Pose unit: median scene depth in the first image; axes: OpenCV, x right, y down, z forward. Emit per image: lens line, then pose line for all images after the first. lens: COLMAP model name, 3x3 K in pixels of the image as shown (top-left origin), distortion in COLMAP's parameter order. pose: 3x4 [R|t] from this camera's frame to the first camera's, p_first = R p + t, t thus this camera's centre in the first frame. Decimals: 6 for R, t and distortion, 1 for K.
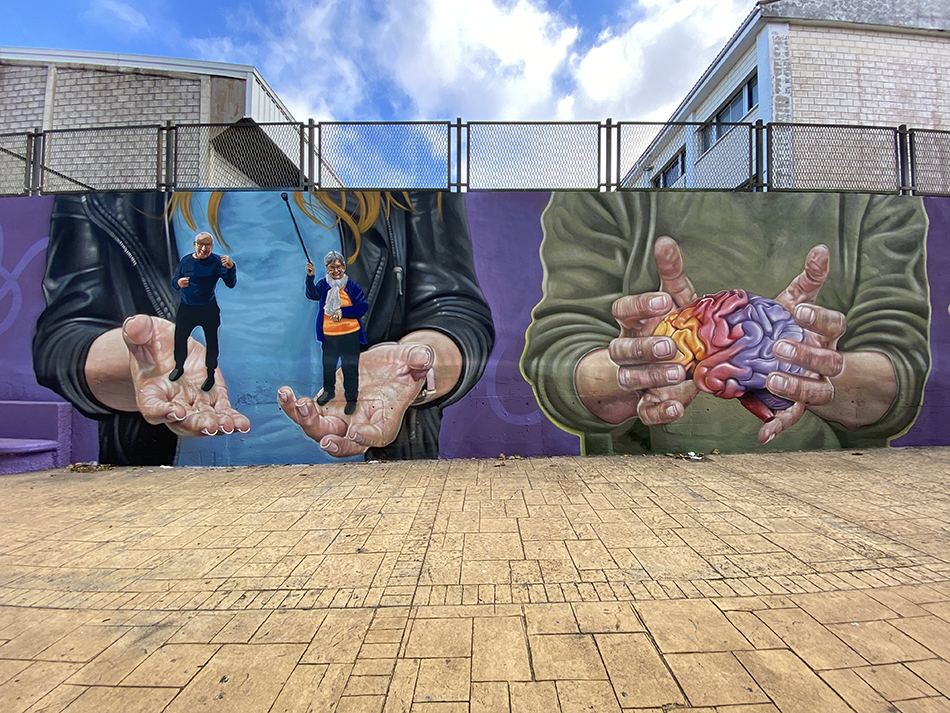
lens RADIAL K [[373.9, 0, 476.4], [0, 373.9, 362.1], [0, 0, 1]] dist [0.024269, -0.018492]
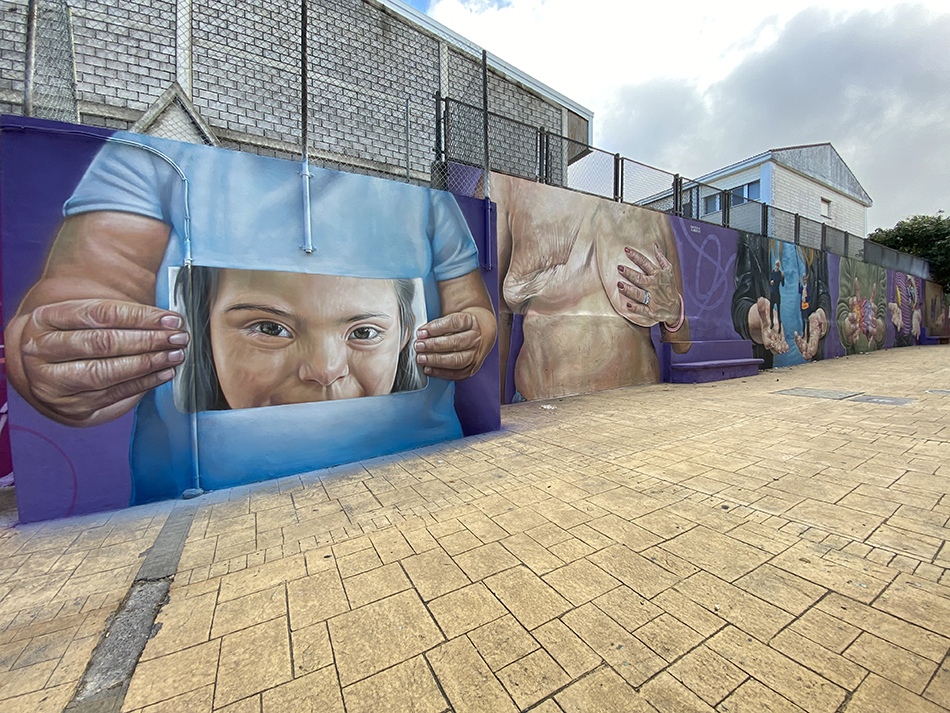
lens RADIAL K [[379.0, 0, 472.5], [0, 379.0, 360.4], [0, 0, 1]] dist [0.029467, -0.023574]
pose [[0.861339, -0.043753, 0.506143, -3.421459], [0.023569, 0.998653, 0.046219, 0.089831], [-0.507483, -0.027880, 0.861210, -0.016787]]
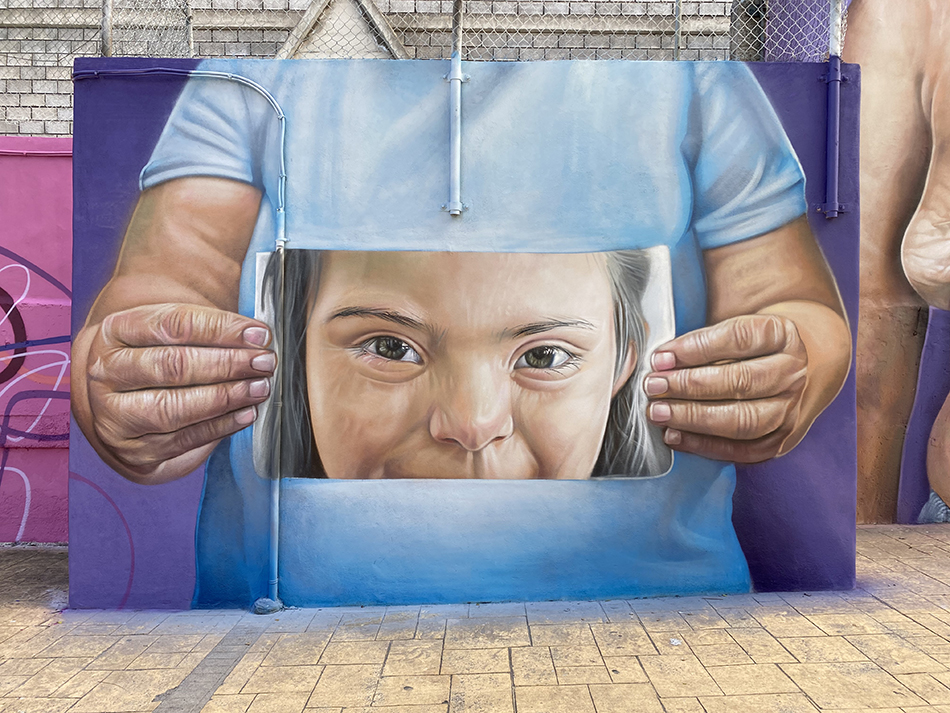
lens RADIAL K [[720.8, 0, 475.0], [0, 720.8, 356.5], [0, 0, 1]] dist [0.081013, -0.101546]
pose [[0.999896, 0.006934, 0.012615, -3.301251], [-0.007005, 0.999960, 0.005573, 0.060092], [-0.012576, -0.005660, 0.999905, -0.008471]]
